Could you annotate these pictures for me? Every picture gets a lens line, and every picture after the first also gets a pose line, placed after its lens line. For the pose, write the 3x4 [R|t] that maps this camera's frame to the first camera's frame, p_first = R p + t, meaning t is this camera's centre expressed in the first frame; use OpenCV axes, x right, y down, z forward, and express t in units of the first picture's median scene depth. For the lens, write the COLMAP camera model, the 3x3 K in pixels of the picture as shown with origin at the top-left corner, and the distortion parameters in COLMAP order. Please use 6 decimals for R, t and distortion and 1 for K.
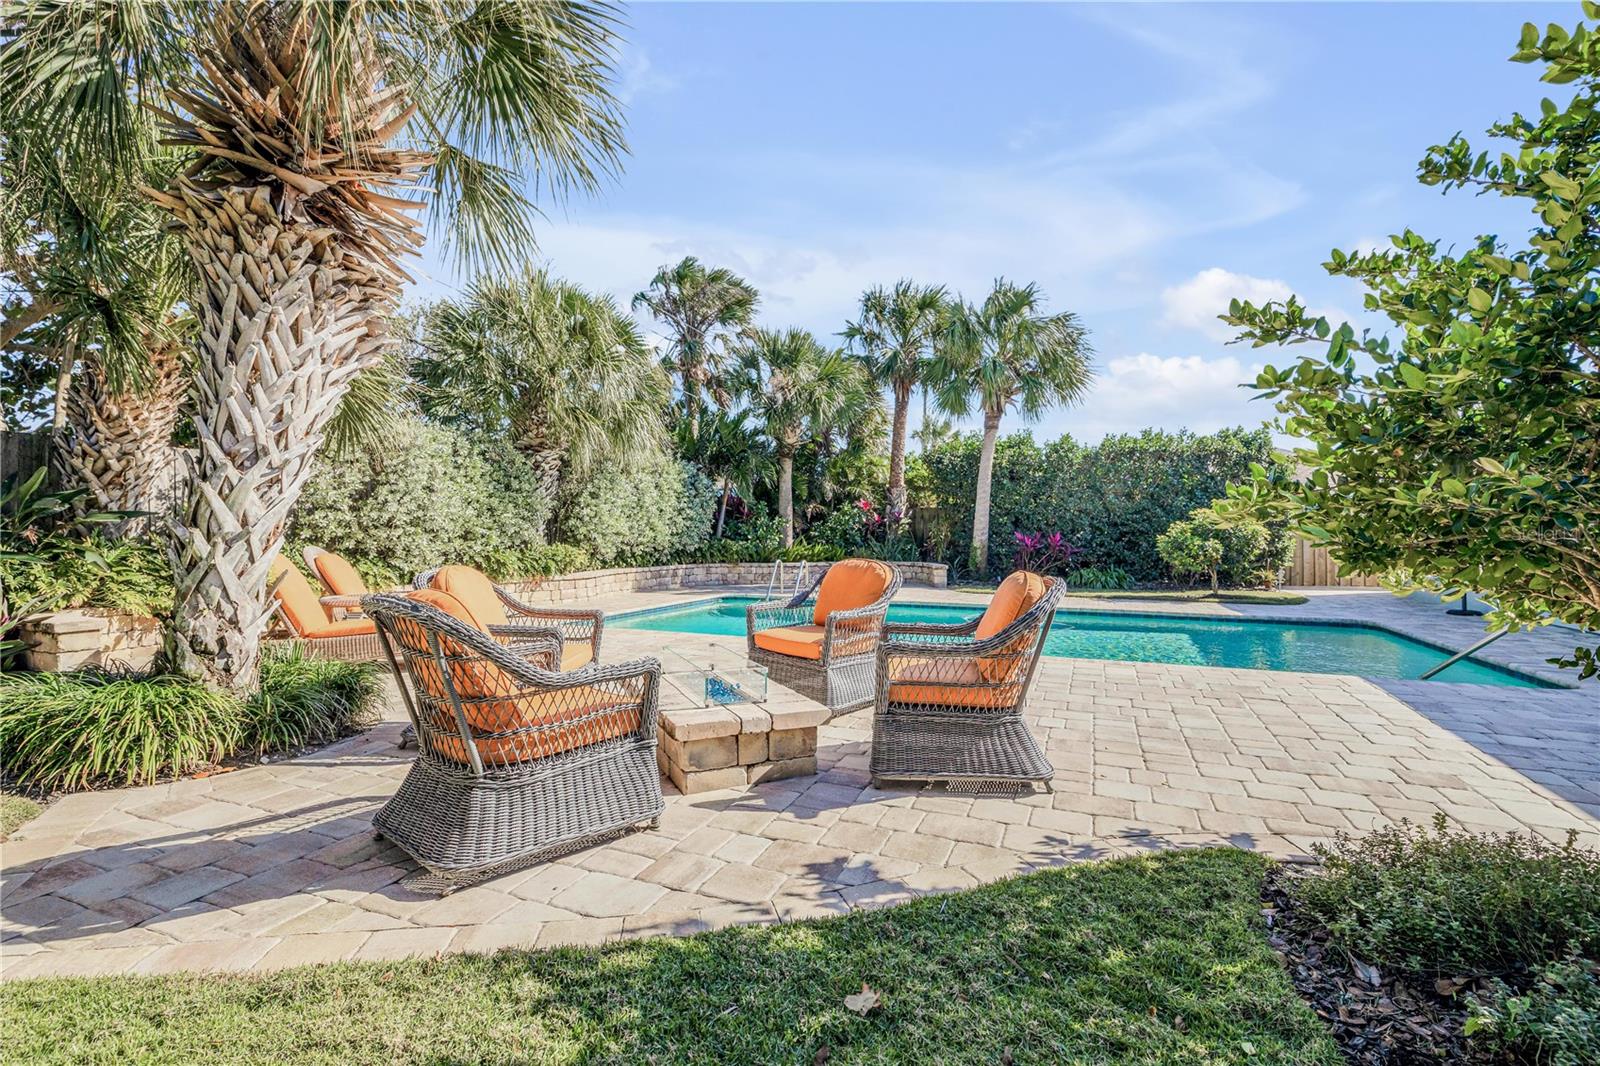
lens RADIAL K [[726.7, 0, 795.9], [0, 726.7, 534.0], [0, 0, 1]] dist [0.005864, -0.001261]
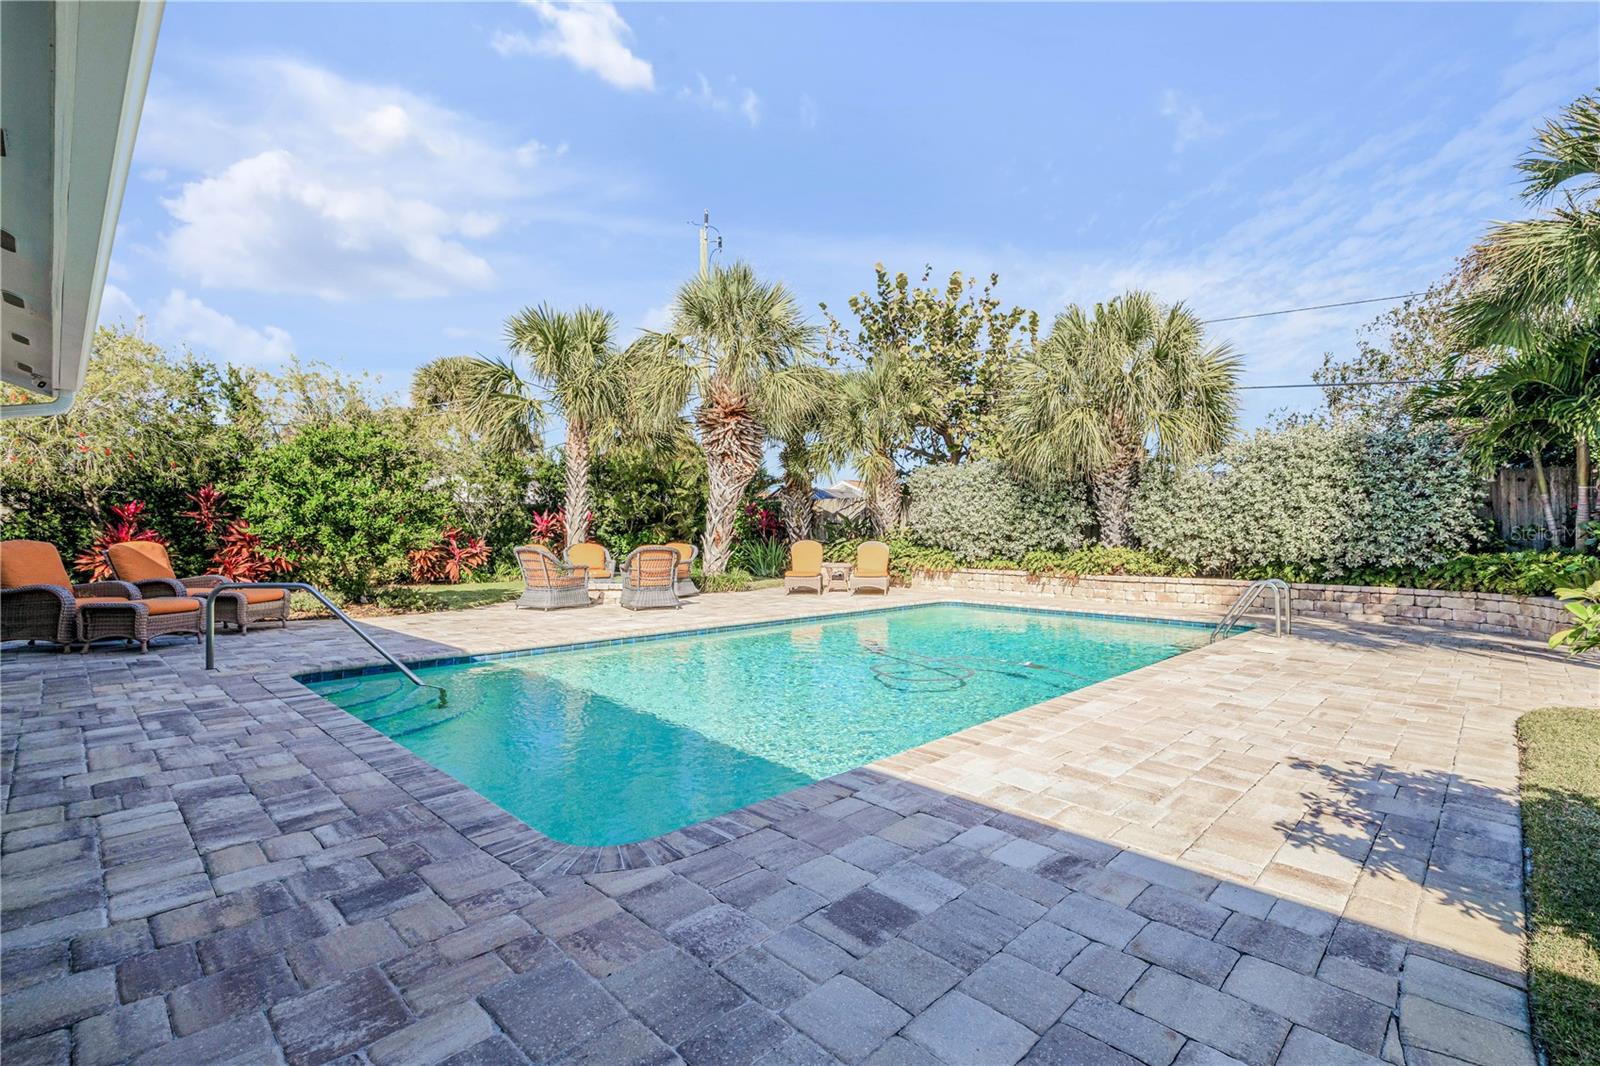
lens RADIAL K [[726.7, 0, 795.9], [0, 726.7, 534.0], [0, 0, 1]] dist [0.005864, -0.001261]
pose [[-0.368186, -0.005044, -0.929738, 0.639252], [-0.008683, 0.999960, -0.001987, 0.000513], [0.929711, 0.007341, -0.368216, 0.737736]]
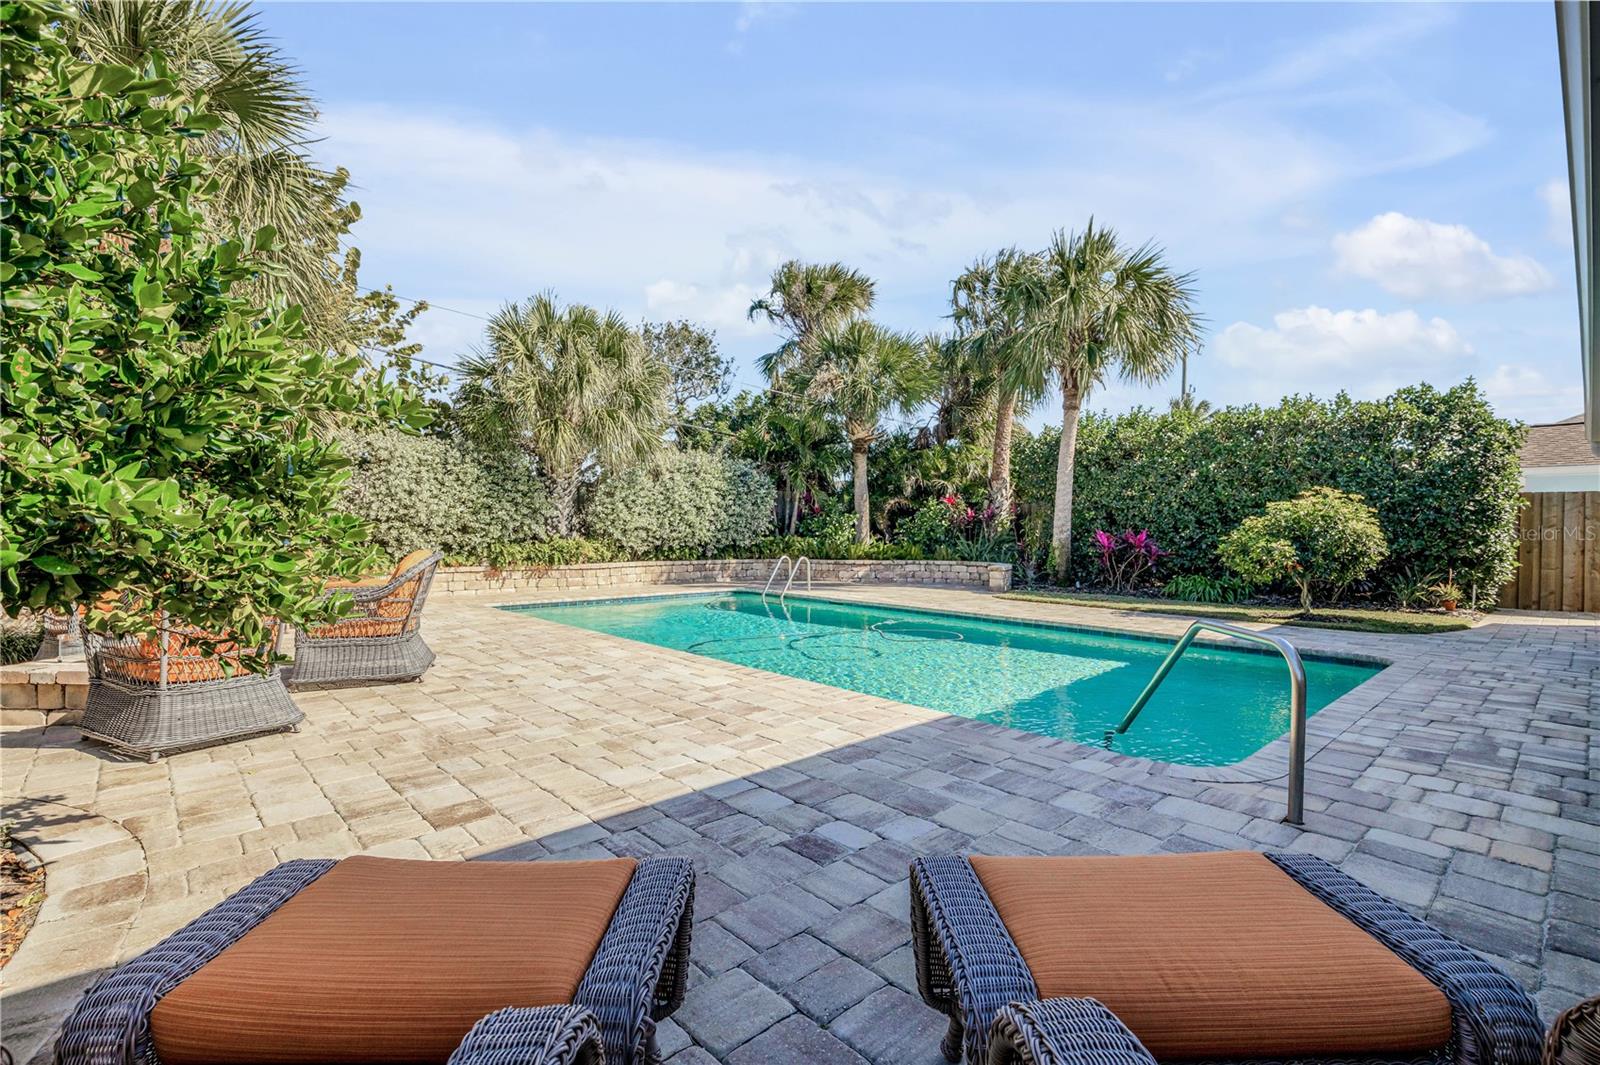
lens RADIAL K [[726.7, 0, 795.9], [0, 726.7, 533.5], [0, 0, 1]] dist [0.005864, -0.001261]
pose [[0.906918, 0.006771, -0.421253, 0.358726], [-0.005600, 0.999976, 0.004018, 0.000440], [0.421270, -0.001285, 0.906934, 0.088848]]
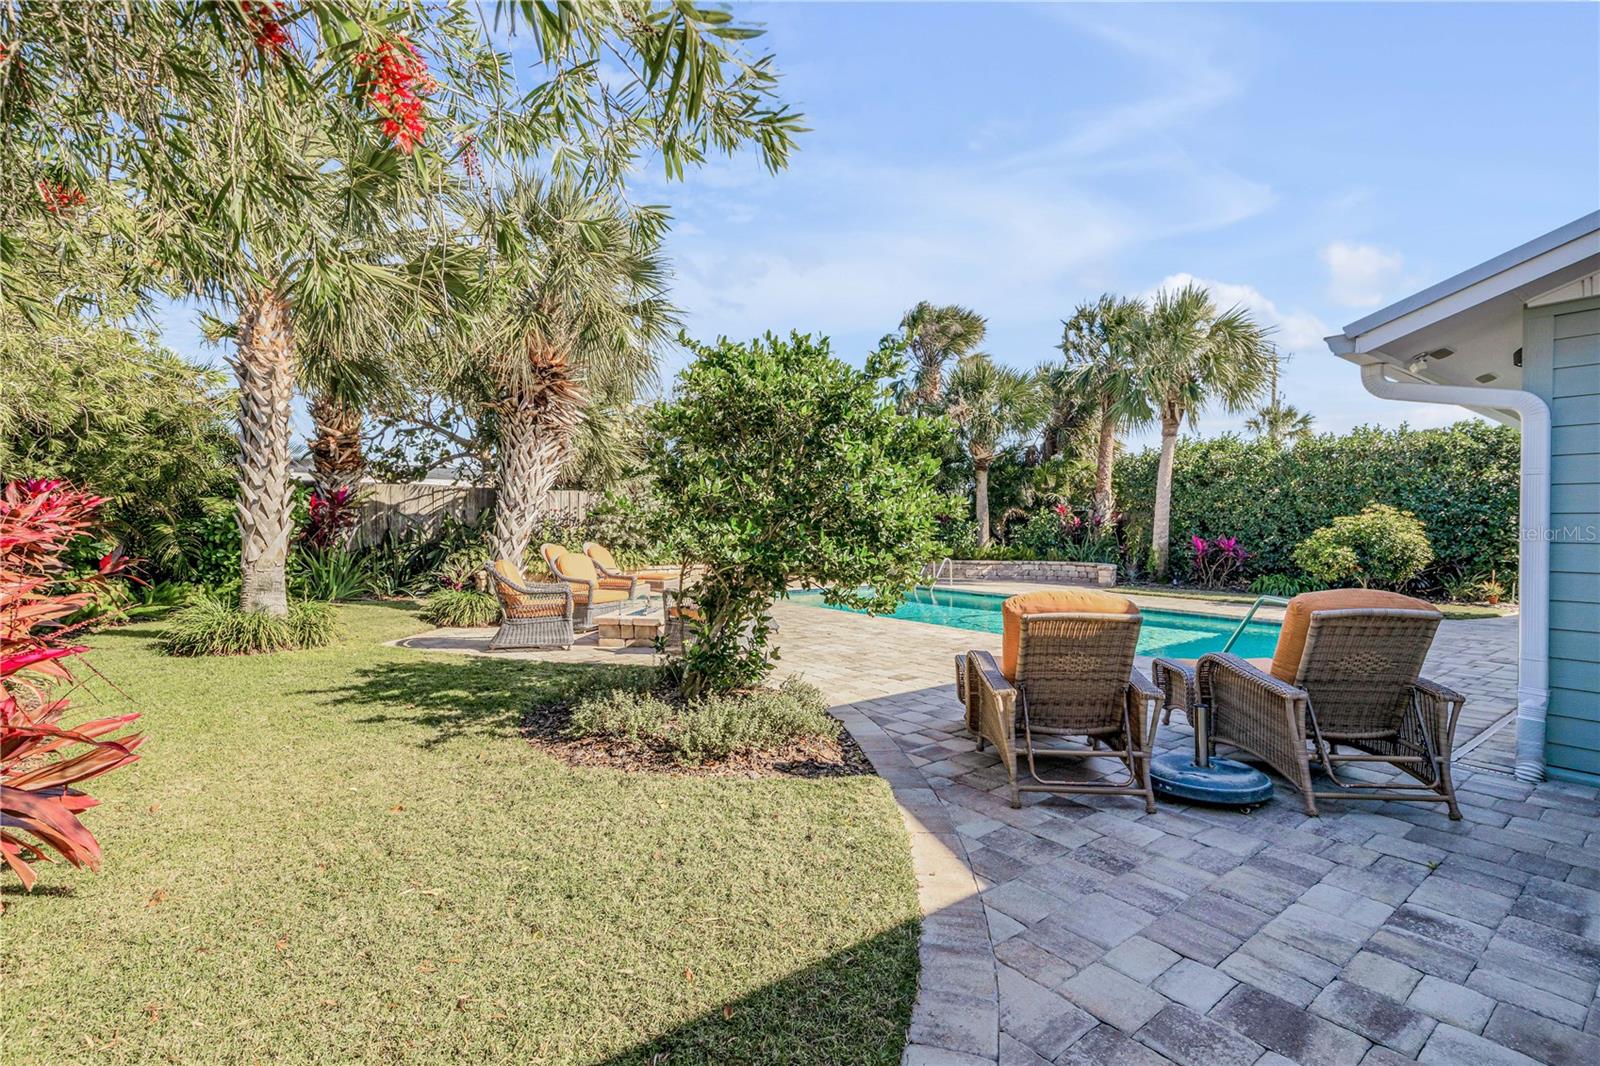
lens RADIAL K [[726.7, 0, 795.9], [0, 726.7, 534.0], [0, 0, 1]] dist [0.005864, -0.001261]
pose [[0.862505, 0.009054, -0.505967, 0.357532], [-0.006106, 0.999953, 0.007485, -0.010582], [0.506011, -0.003366, 0.862521, -0.170897]]
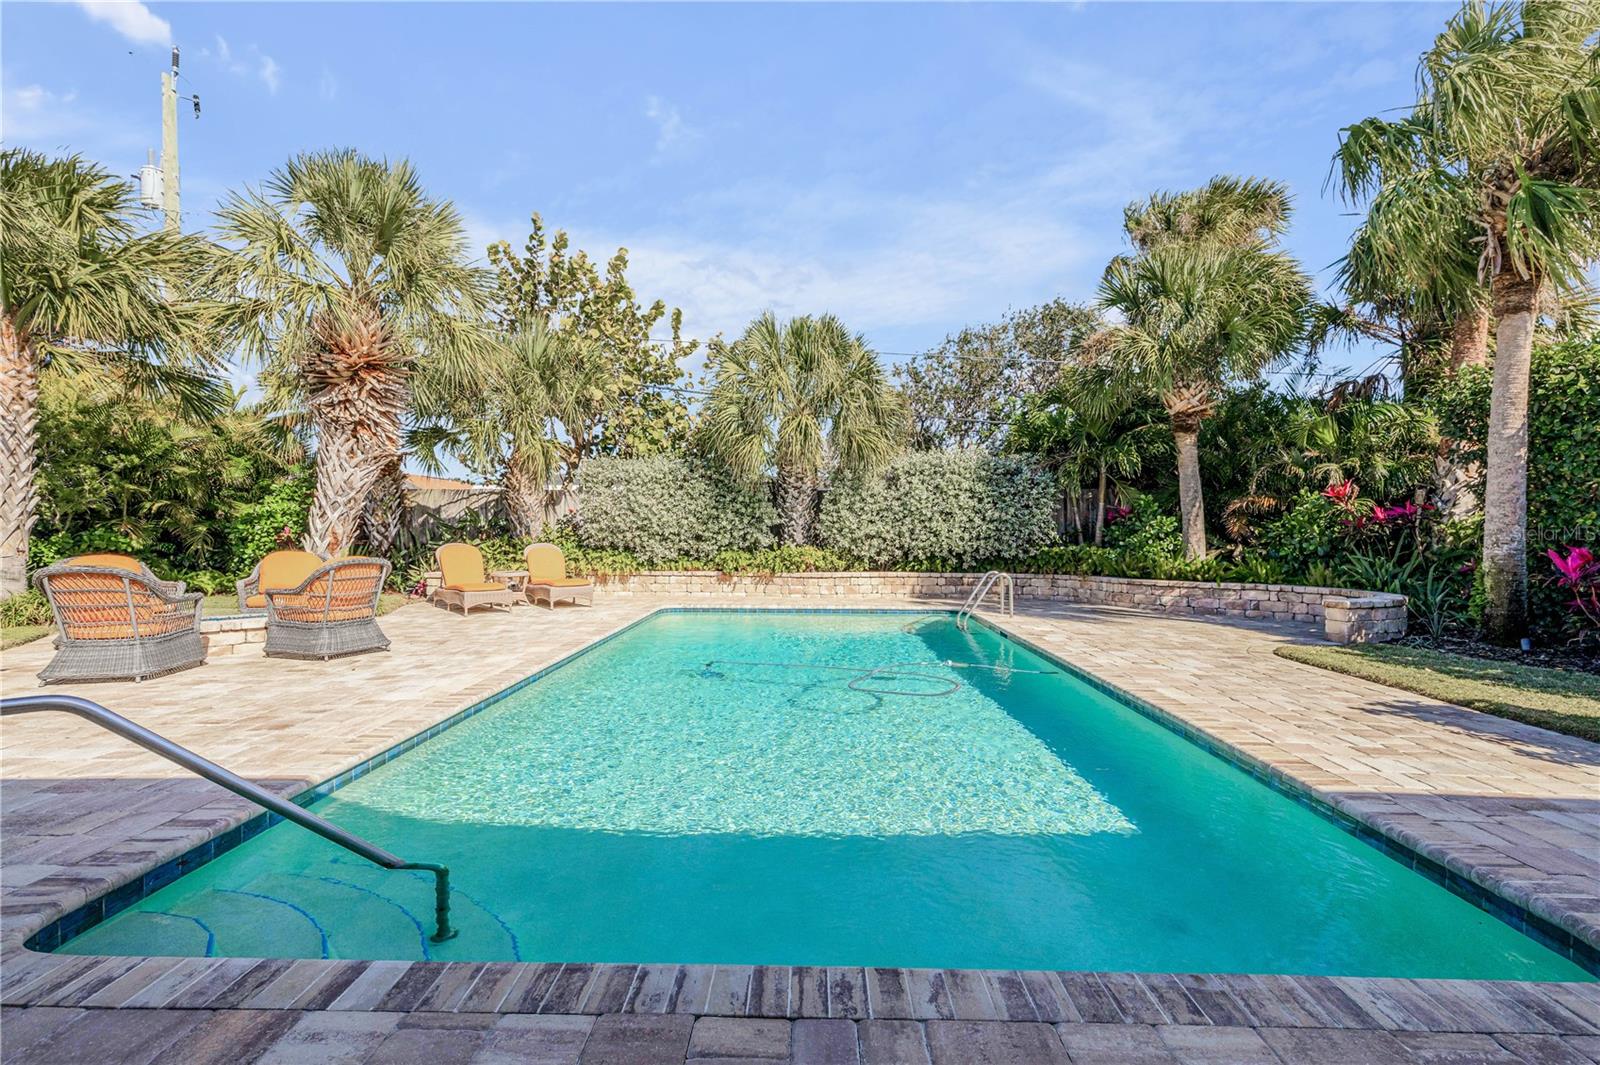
lens RADIAL K [[726.7, 0, 795.9], [0, 726.7, 533.5], [0, 0, 1]] dist [0.005864, -0.001261]
pose [[0.369027, 0.002254, -0.929416, 0.565144], [-0.004816, 0.999988, 0.000514, -0.005129], [0.929406, 0.004286, 0.369033, 0.435537]]
